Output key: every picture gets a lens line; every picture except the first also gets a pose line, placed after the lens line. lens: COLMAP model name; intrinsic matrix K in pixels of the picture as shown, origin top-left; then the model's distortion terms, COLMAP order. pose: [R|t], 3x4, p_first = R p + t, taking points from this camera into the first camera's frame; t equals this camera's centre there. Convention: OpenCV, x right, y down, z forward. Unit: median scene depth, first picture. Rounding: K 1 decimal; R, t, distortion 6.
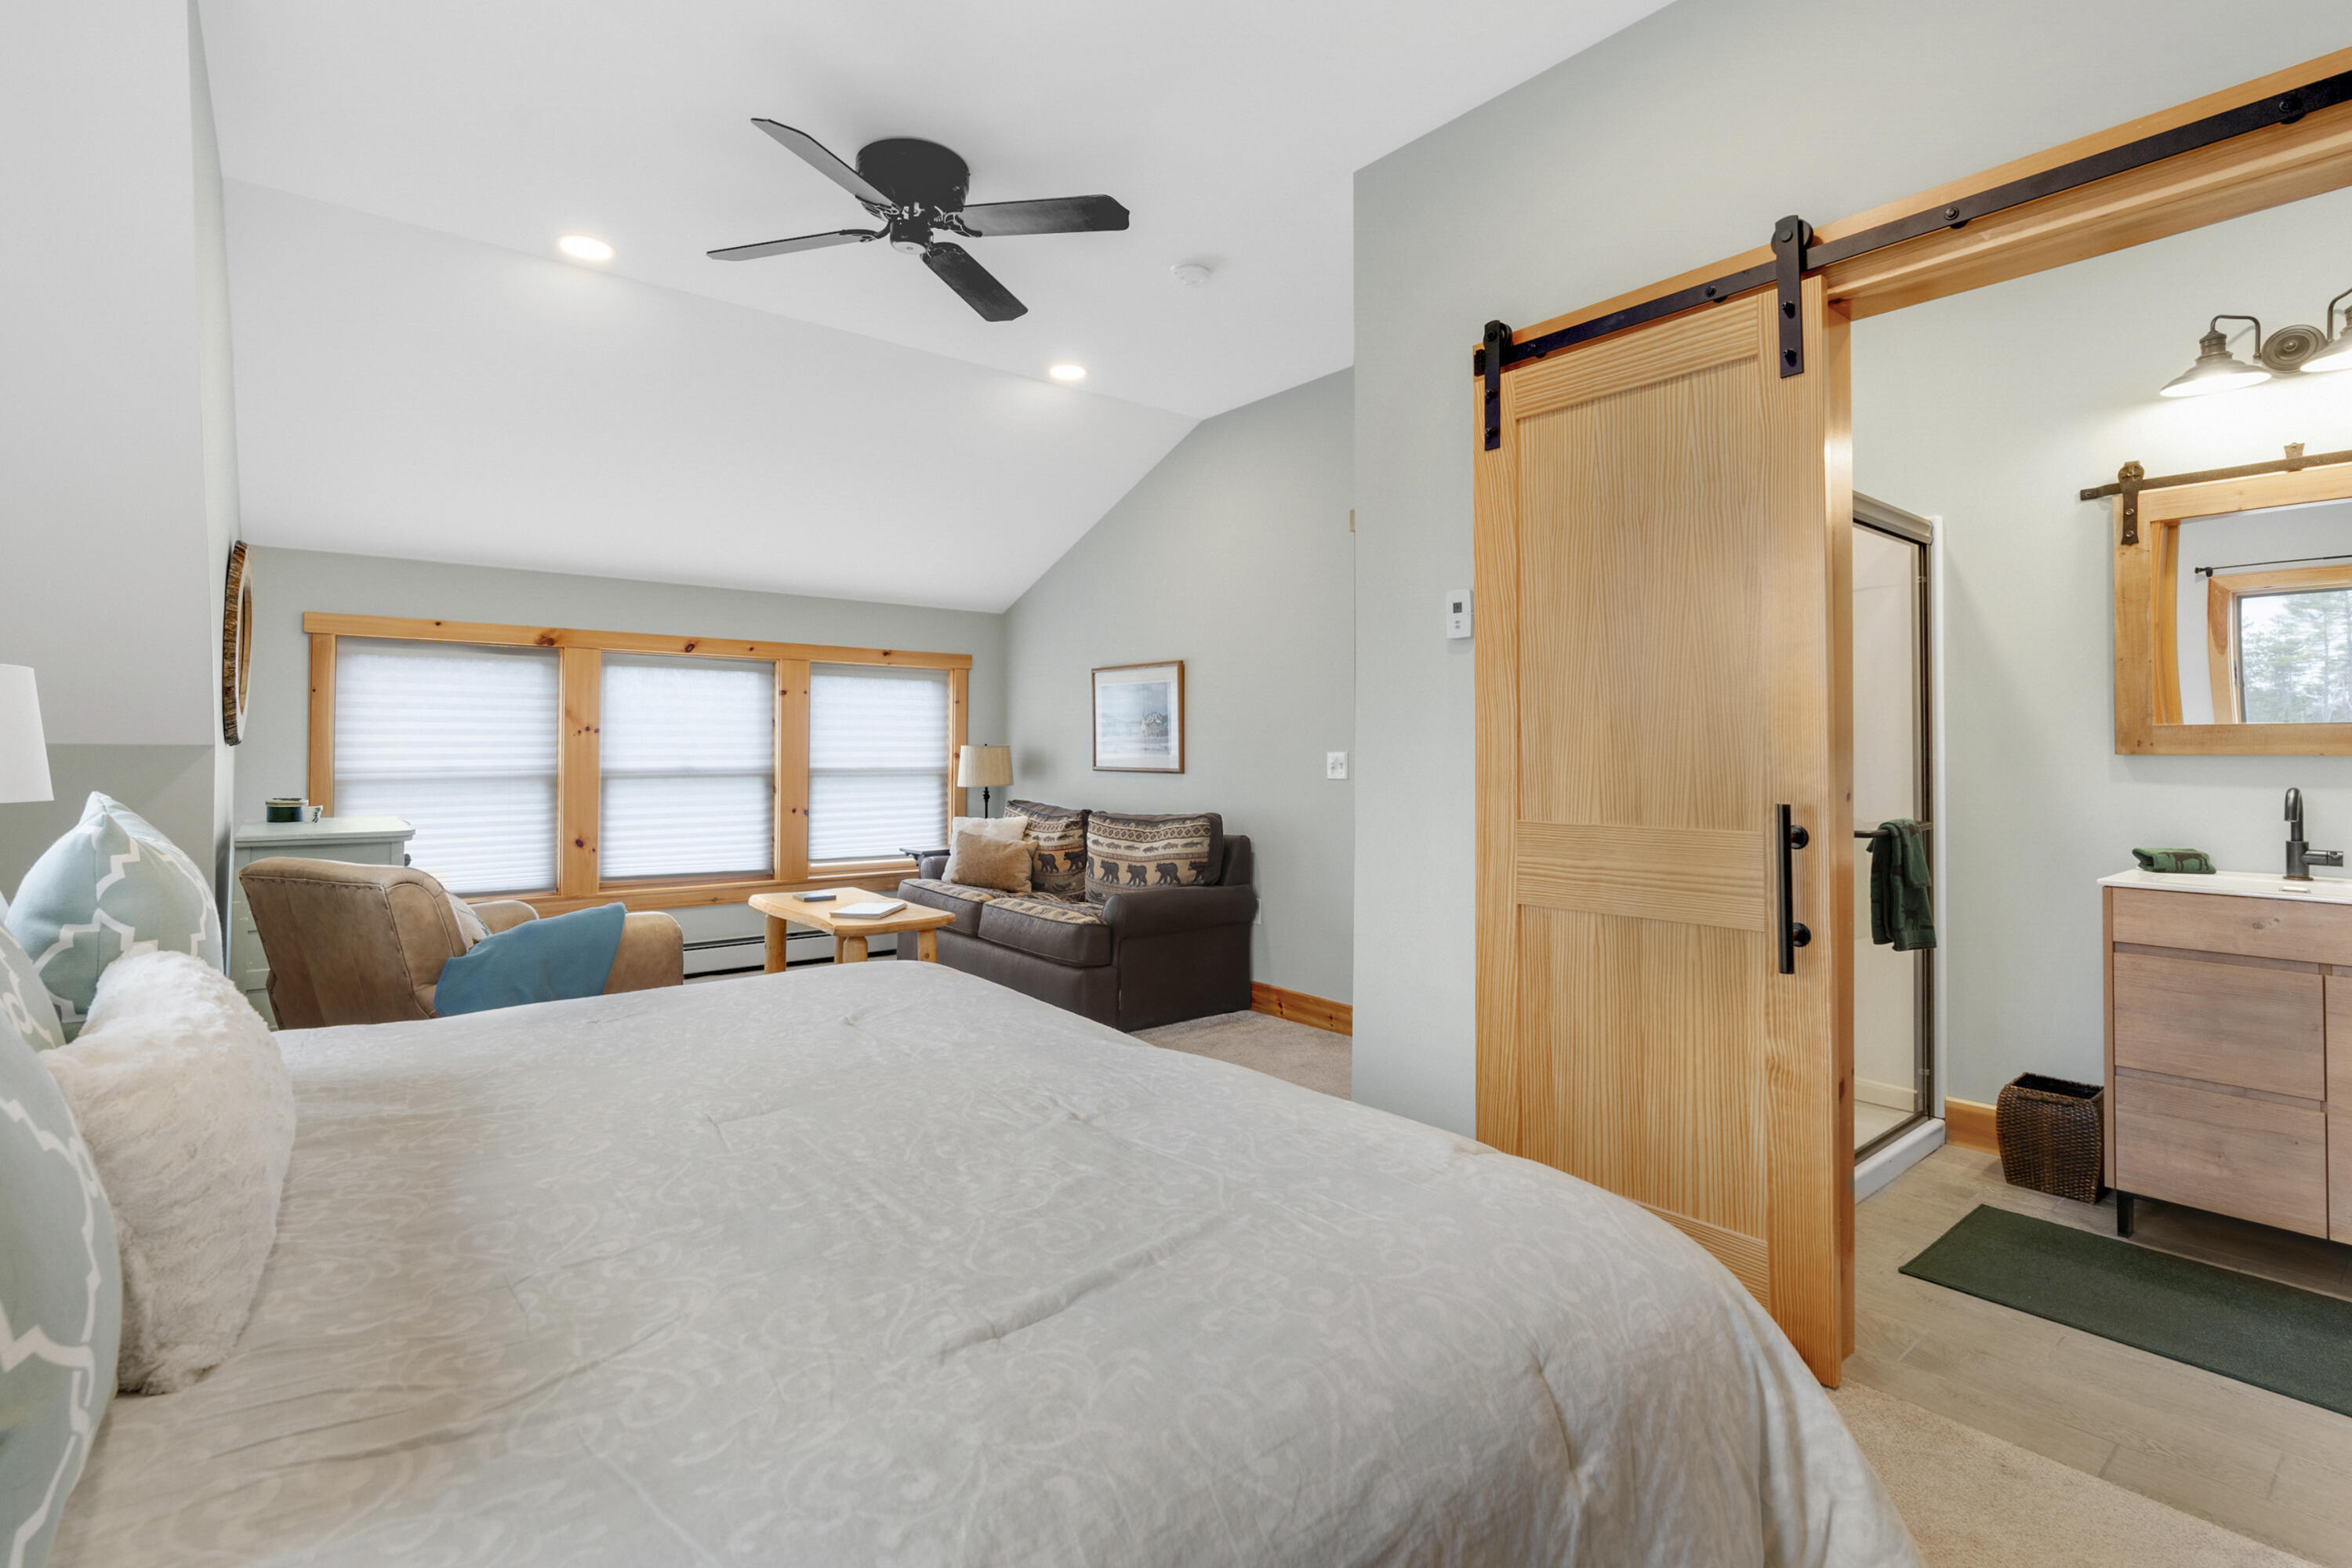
lens RADIAL K [[1071.2, 0, 1193.8], [0, 1071.2, 734.0], [0, 0, 1]] dist [-0.011940, 0.004852]
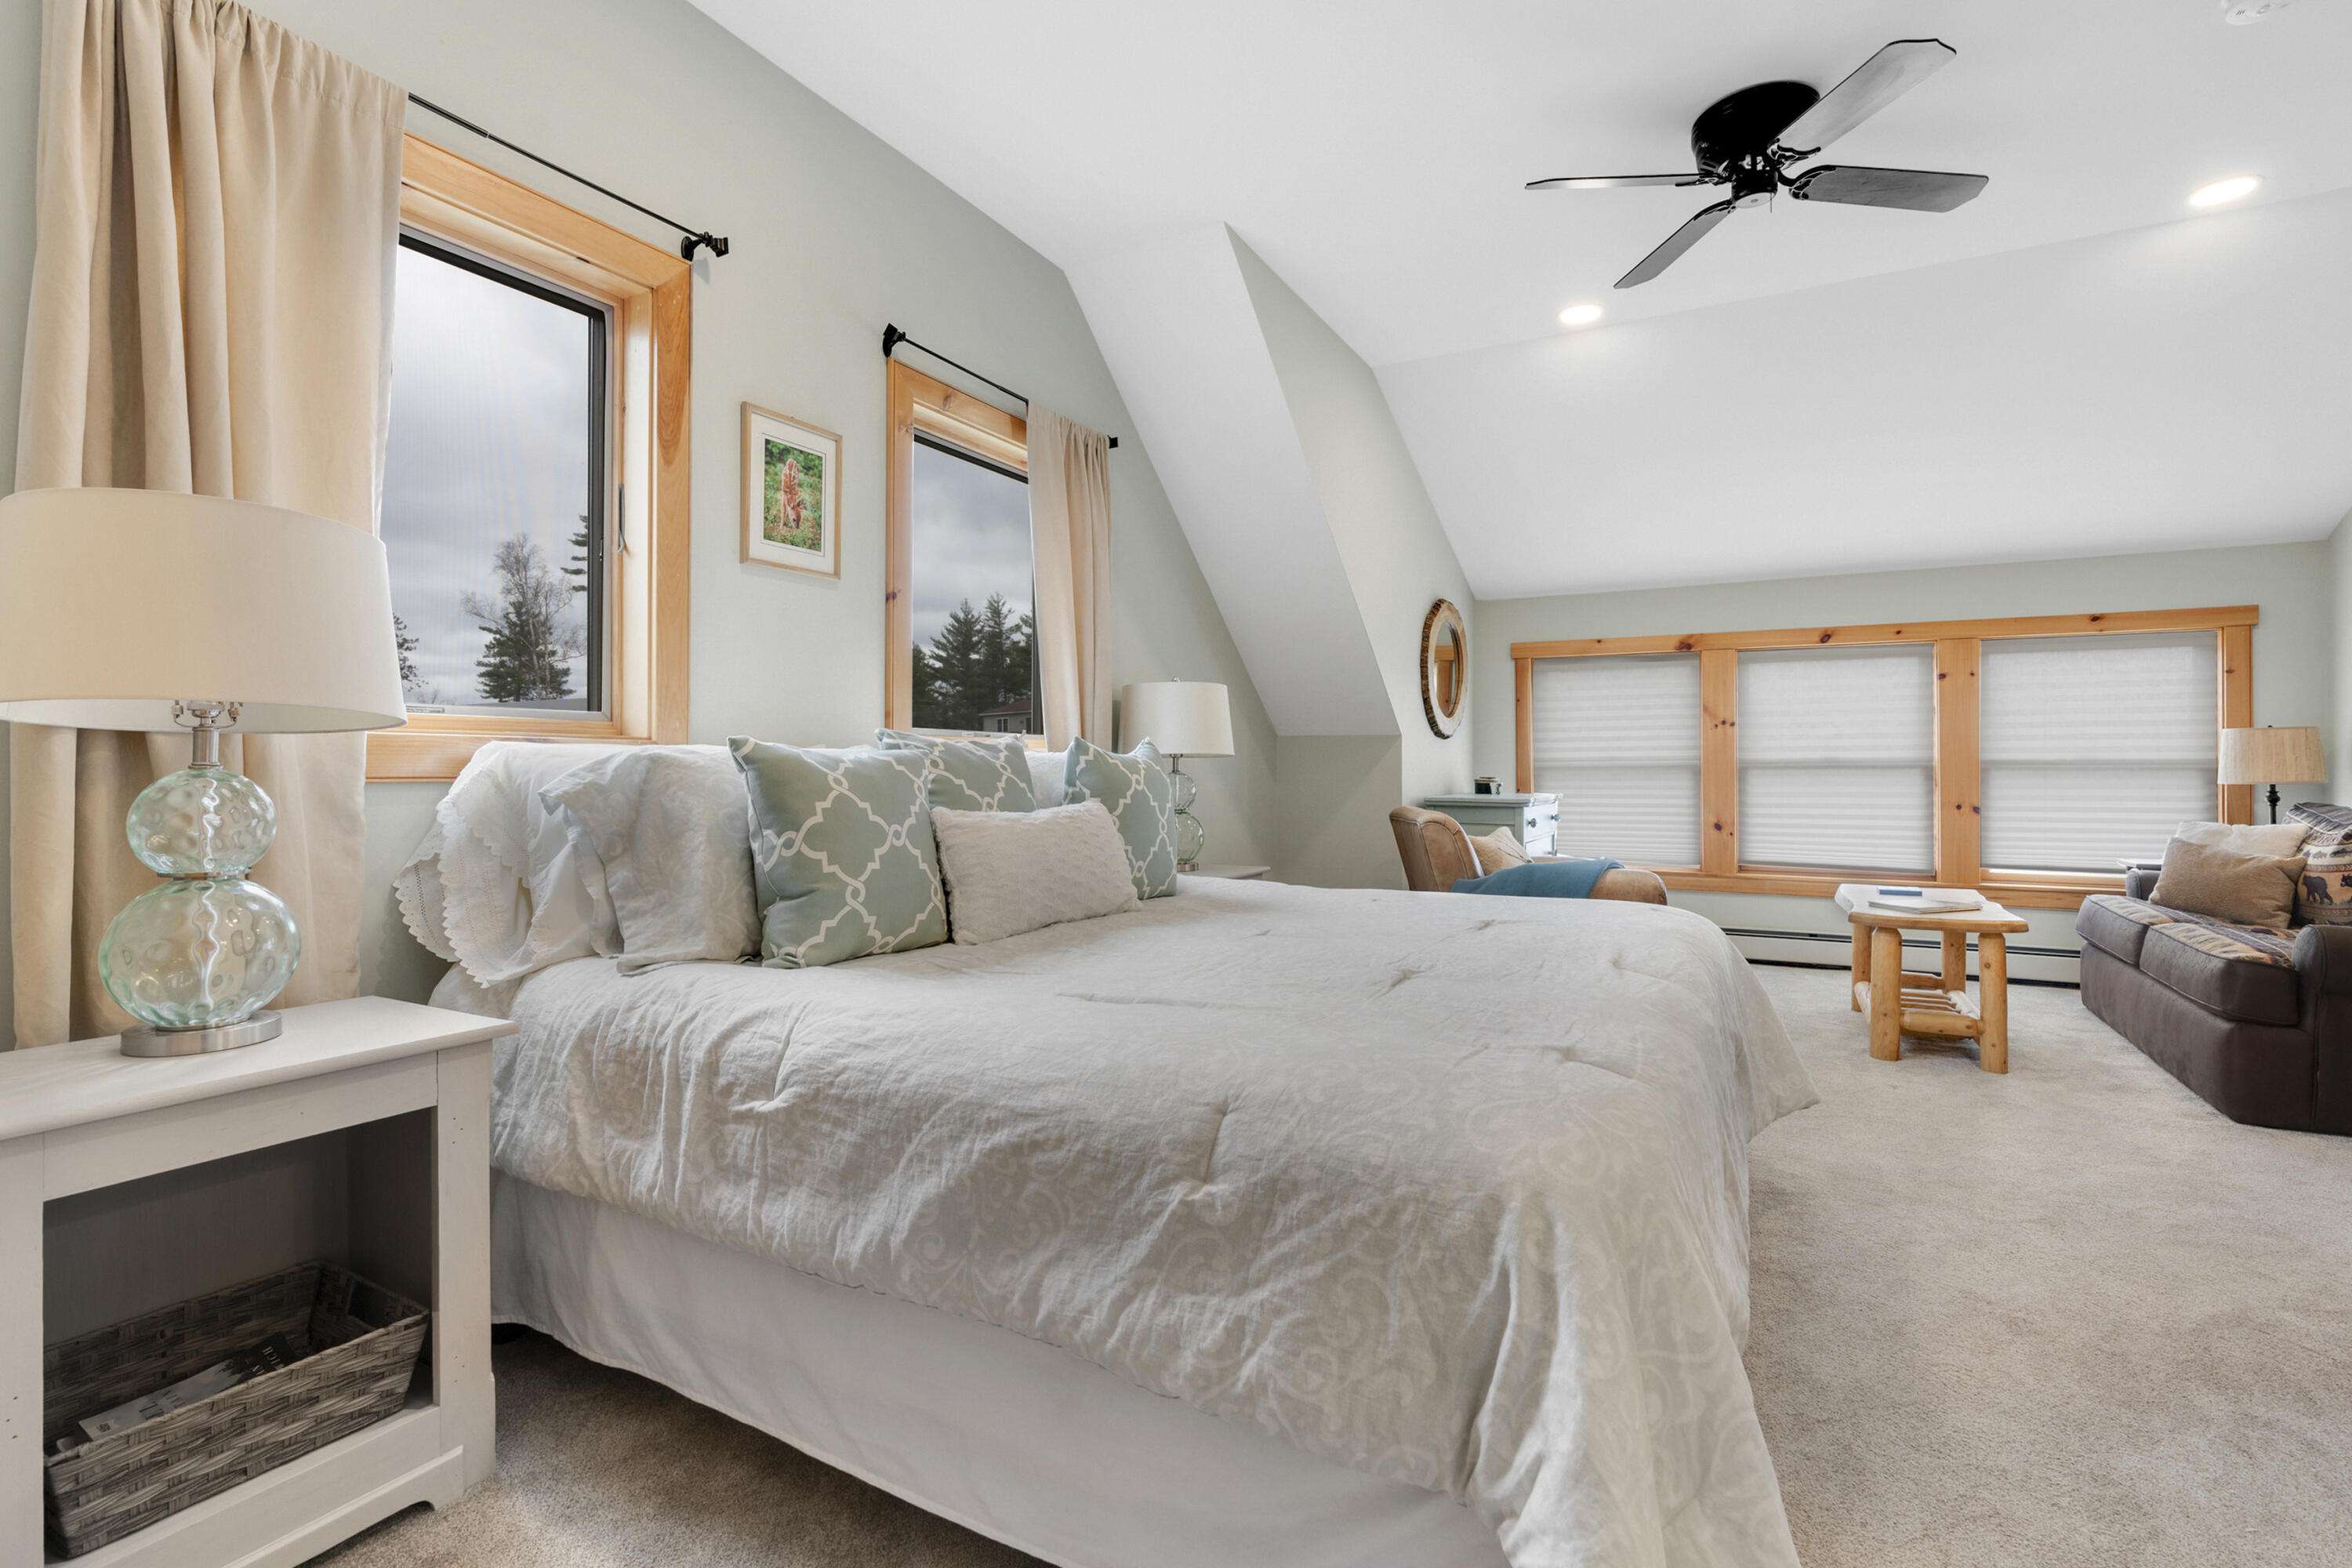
lens RADIAL K [[1071.2, 0, 1204.0], [0, 1071.2, 757.2], [0, 0, 1]] dist [-0.011940, 0.004852]
pose [[0.403528, -0.013506, -0.914868, 0.222157], [0.019255, 0.999795, -0.006267, 0.027801], [0.914765, -0.015086, 0.403705, 0.071490]]
